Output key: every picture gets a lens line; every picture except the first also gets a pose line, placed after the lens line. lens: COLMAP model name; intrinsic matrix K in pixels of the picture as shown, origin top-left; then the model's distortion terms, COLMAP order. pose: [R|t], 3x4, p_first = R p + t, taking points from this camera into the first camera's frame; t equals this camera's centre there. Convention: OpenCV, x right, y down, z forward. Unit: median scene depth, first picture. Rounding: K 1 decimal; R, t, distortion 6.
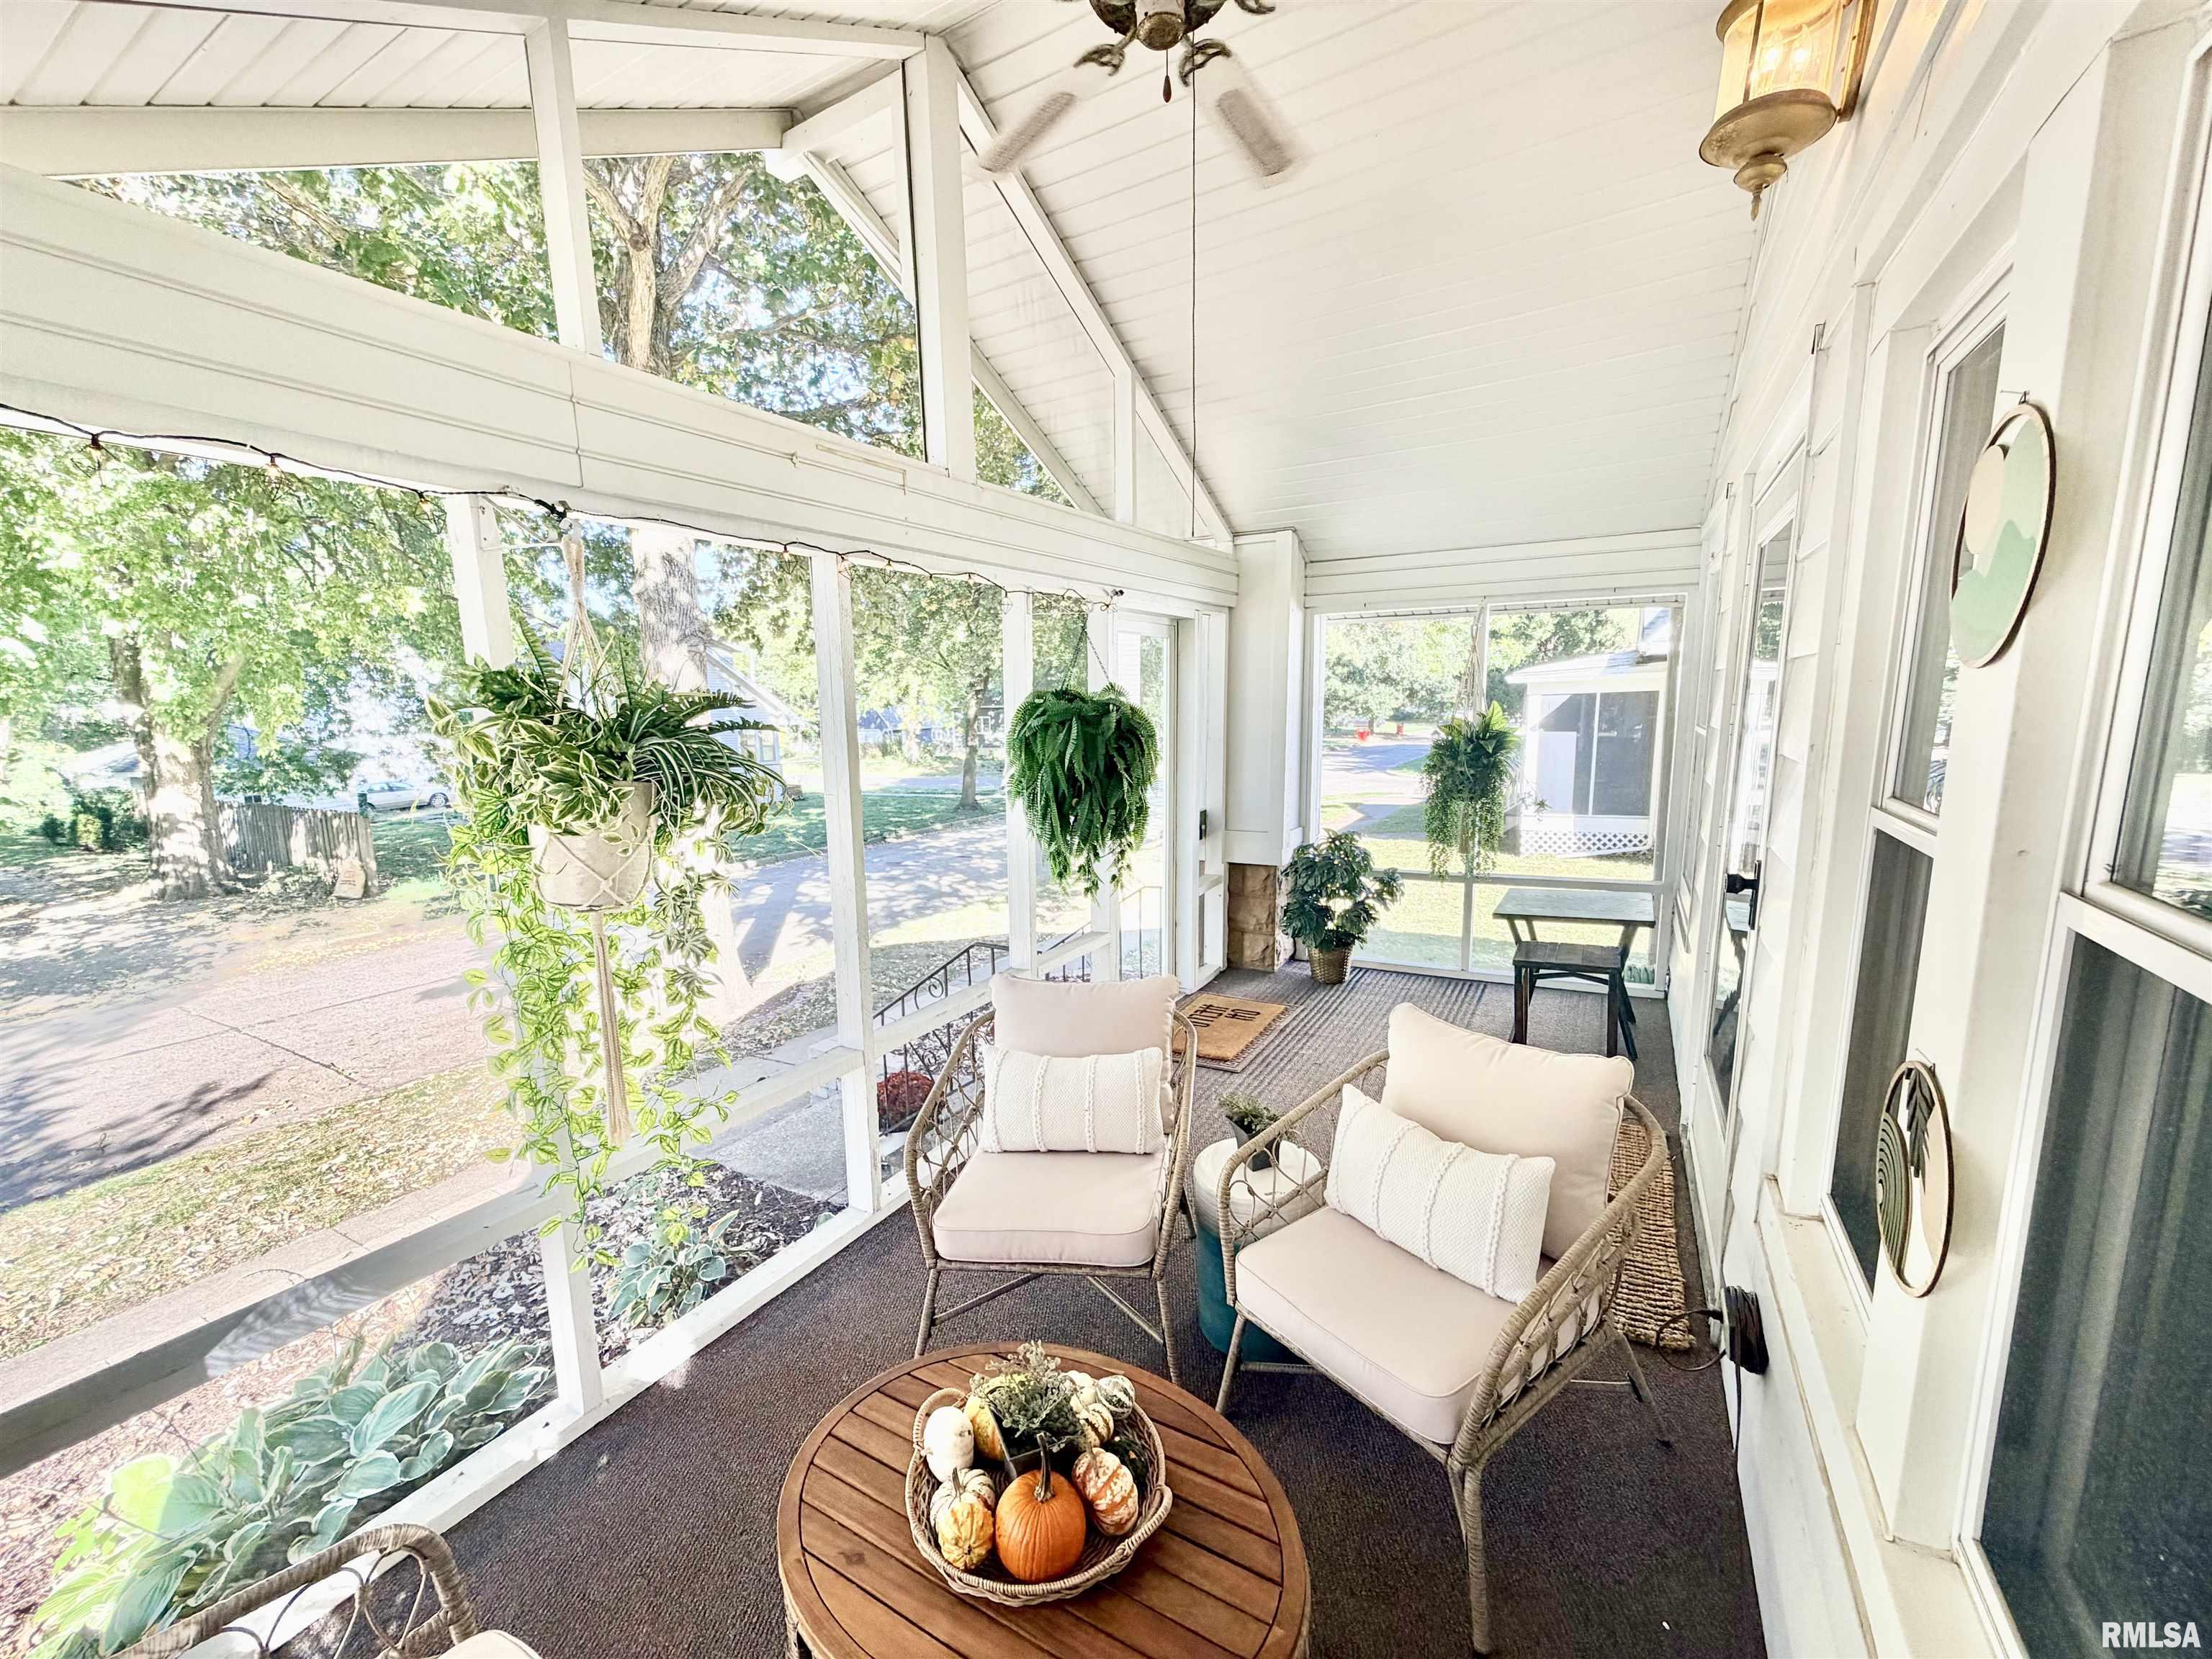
lens RADIAL K [[883.5, 0, 1099.0], [0, 883.5, 832.1], [0, 0, 1]] dist [0.001515, -0.000028]
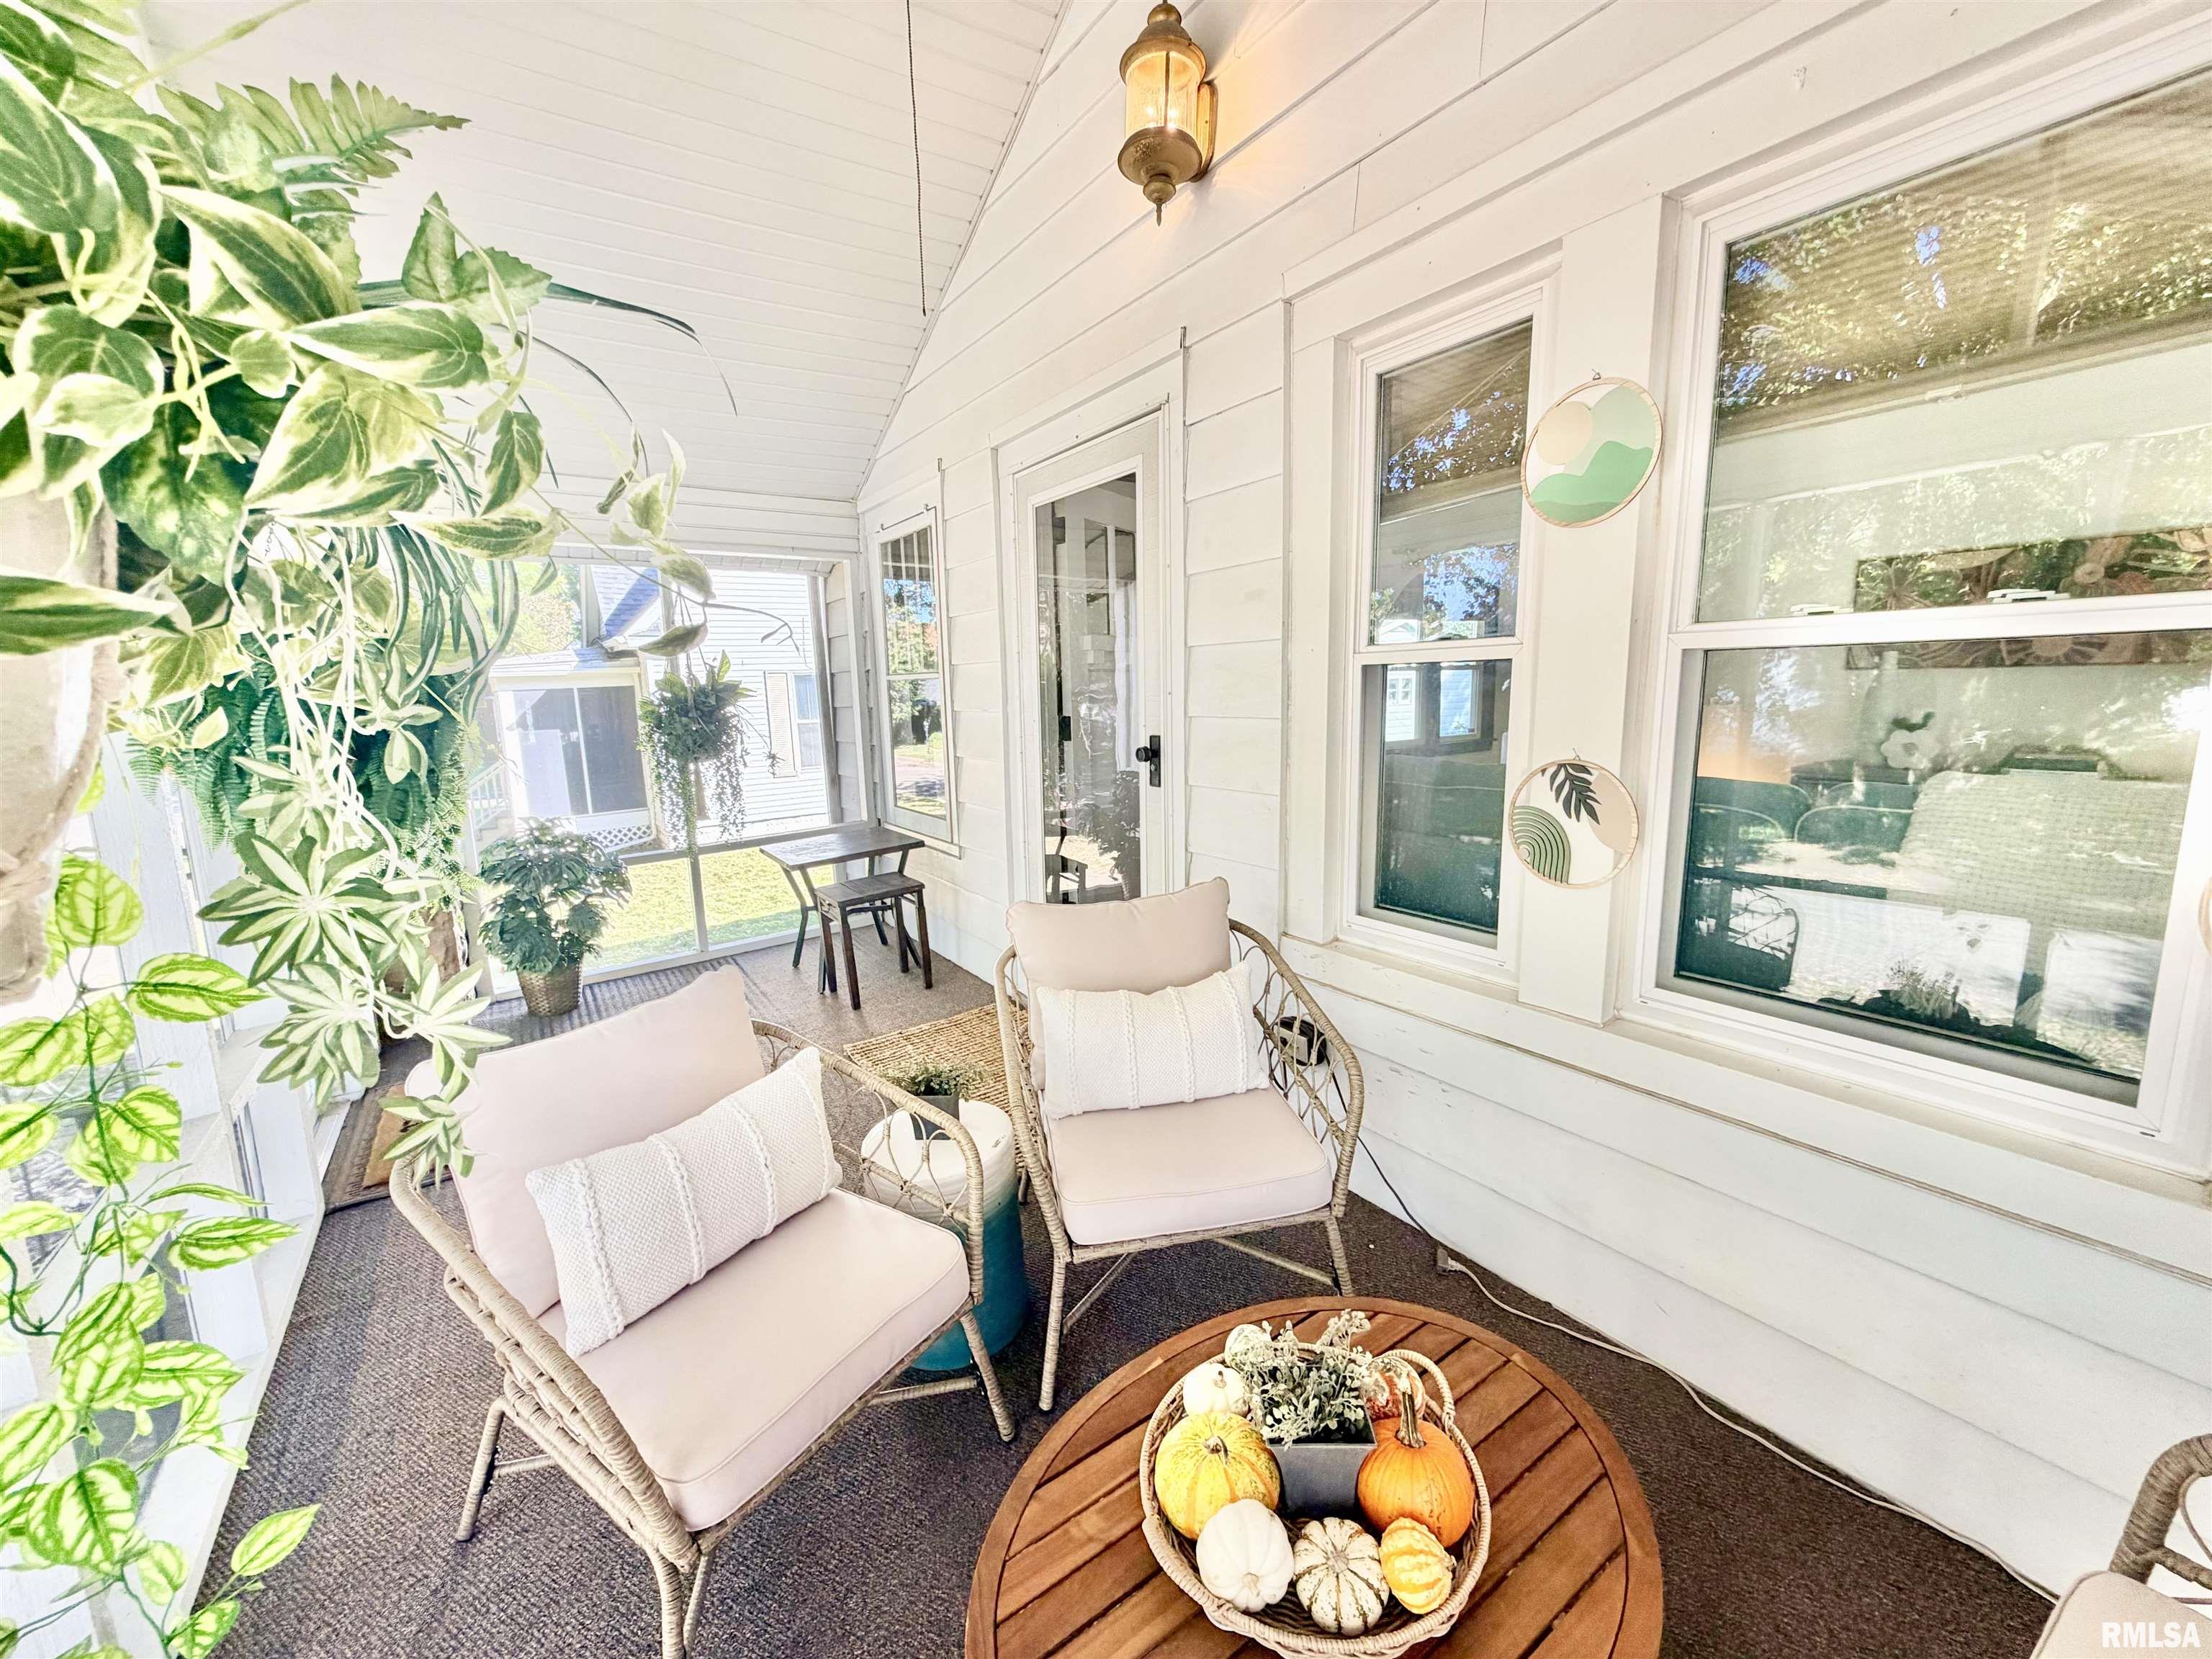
lens RADIAL K [[883.5, 0, 1099.0], [0, 883.5, 832.1], [0, 0, 1]] dist [0.001515, -0.000028]
pose [[0.431795, -0.145633, 0.890137, -0.238080], [0.157684, 0.983869, 0.084478, 0.024869], [-0.888082, 0.103884, 0.447794, 0.239579]]
